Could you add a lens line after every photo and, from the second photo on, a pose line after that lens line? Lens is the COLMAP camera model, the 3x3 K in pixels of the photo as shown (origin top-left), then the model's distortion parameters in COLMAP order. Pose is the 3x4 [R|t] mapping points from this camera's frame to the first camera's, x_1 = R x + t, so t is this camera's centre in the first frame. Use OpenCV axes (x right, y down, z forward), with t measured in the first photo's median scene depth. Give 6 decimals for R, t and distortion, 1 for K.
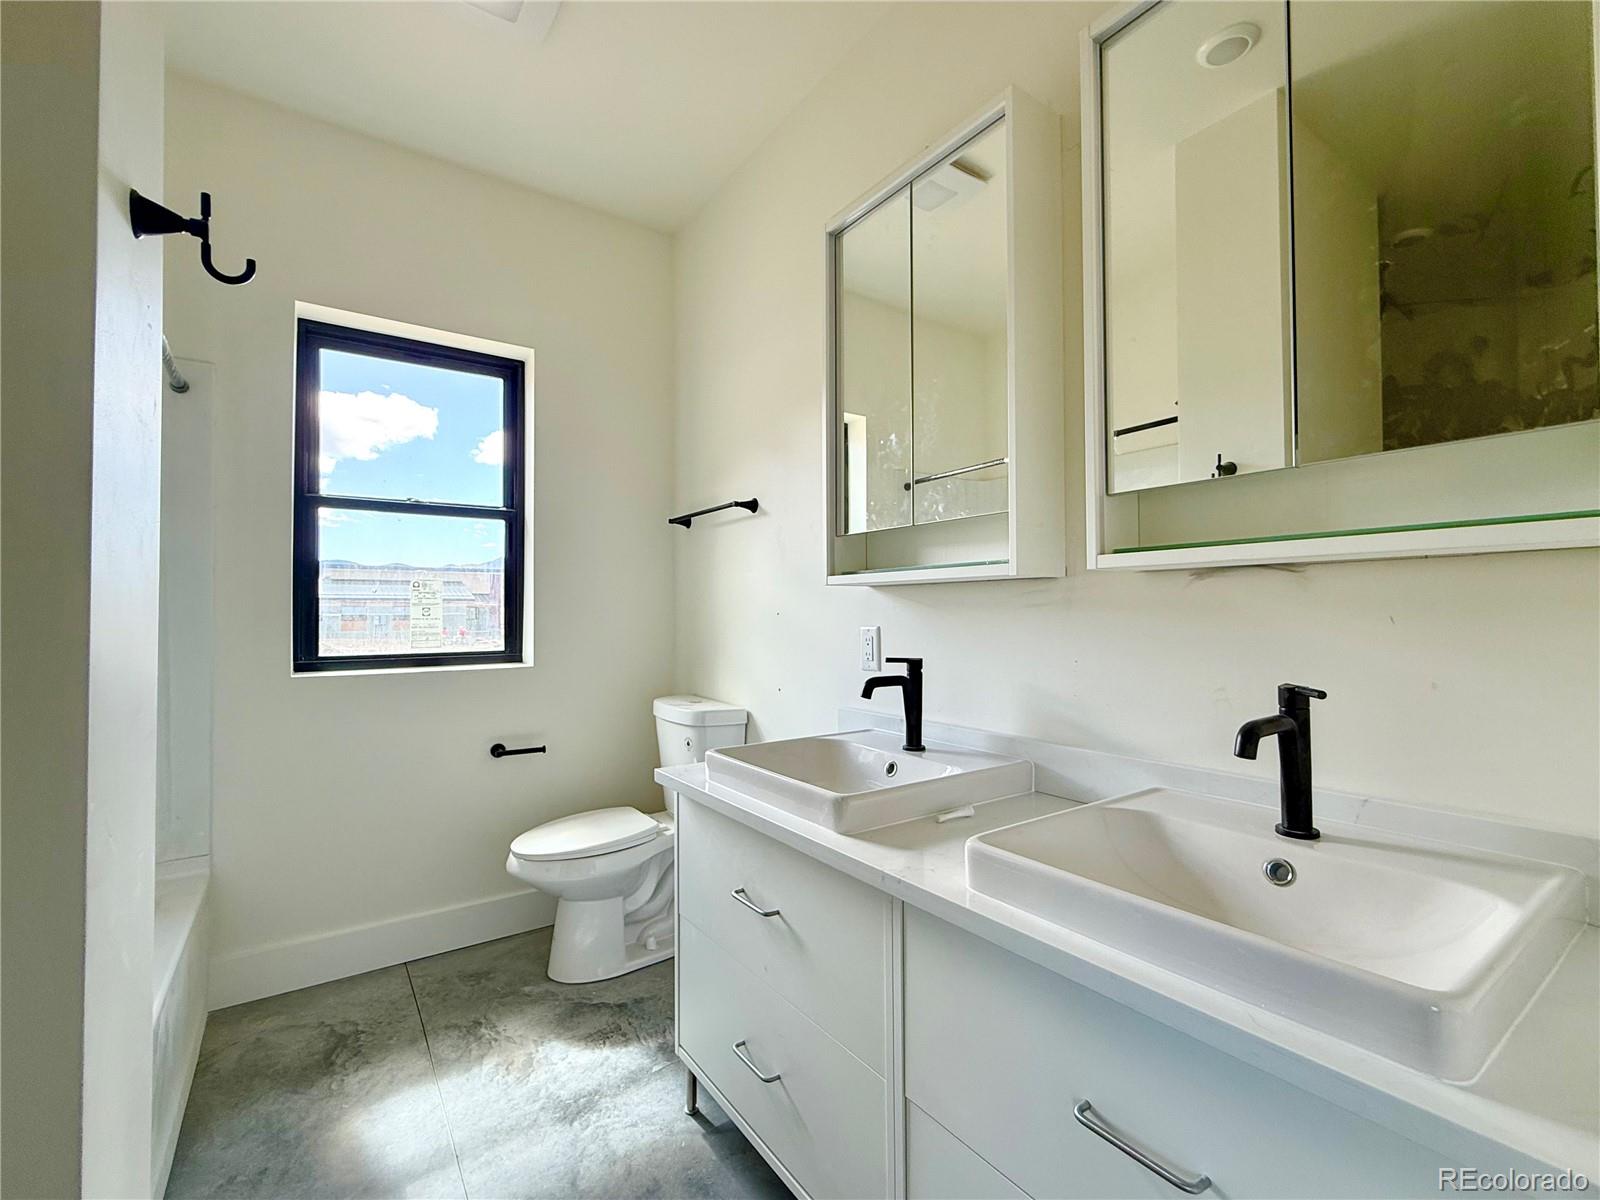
lens RADIAL K [[704.5, 0, 800.4], [0, 704.5, 602.7], [0, 0, 1]] dist [-0.000494, 0.000054]
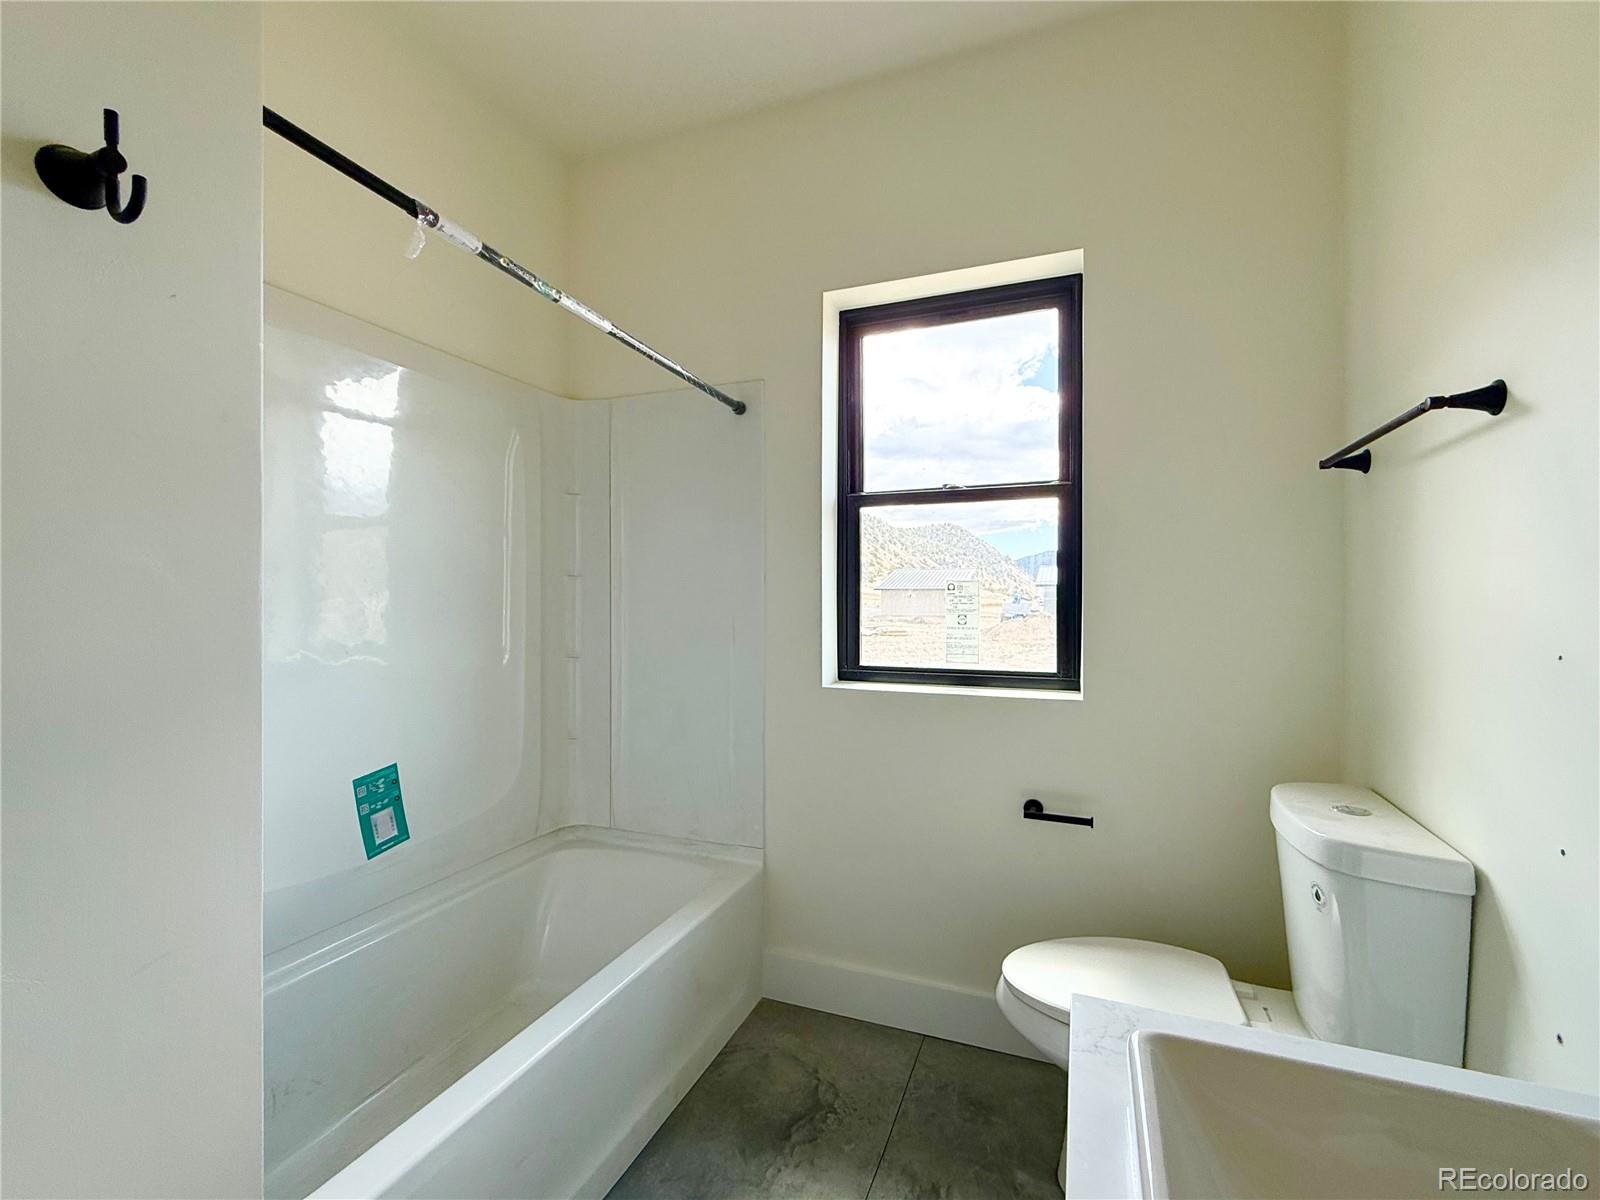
lens RADIAL K [[704.5, 0, 800.4], [0, 704.5, 602.7], [0, 0, 1]] dist [-0.000494, 0.000054]
pose [[0.550557, 0.011831, -0.834714, 0.057145], [0.008690, 0.999764, 0.019902, -0.026323], [0.834752, -0.018211, 0.550324, 0.407662]]
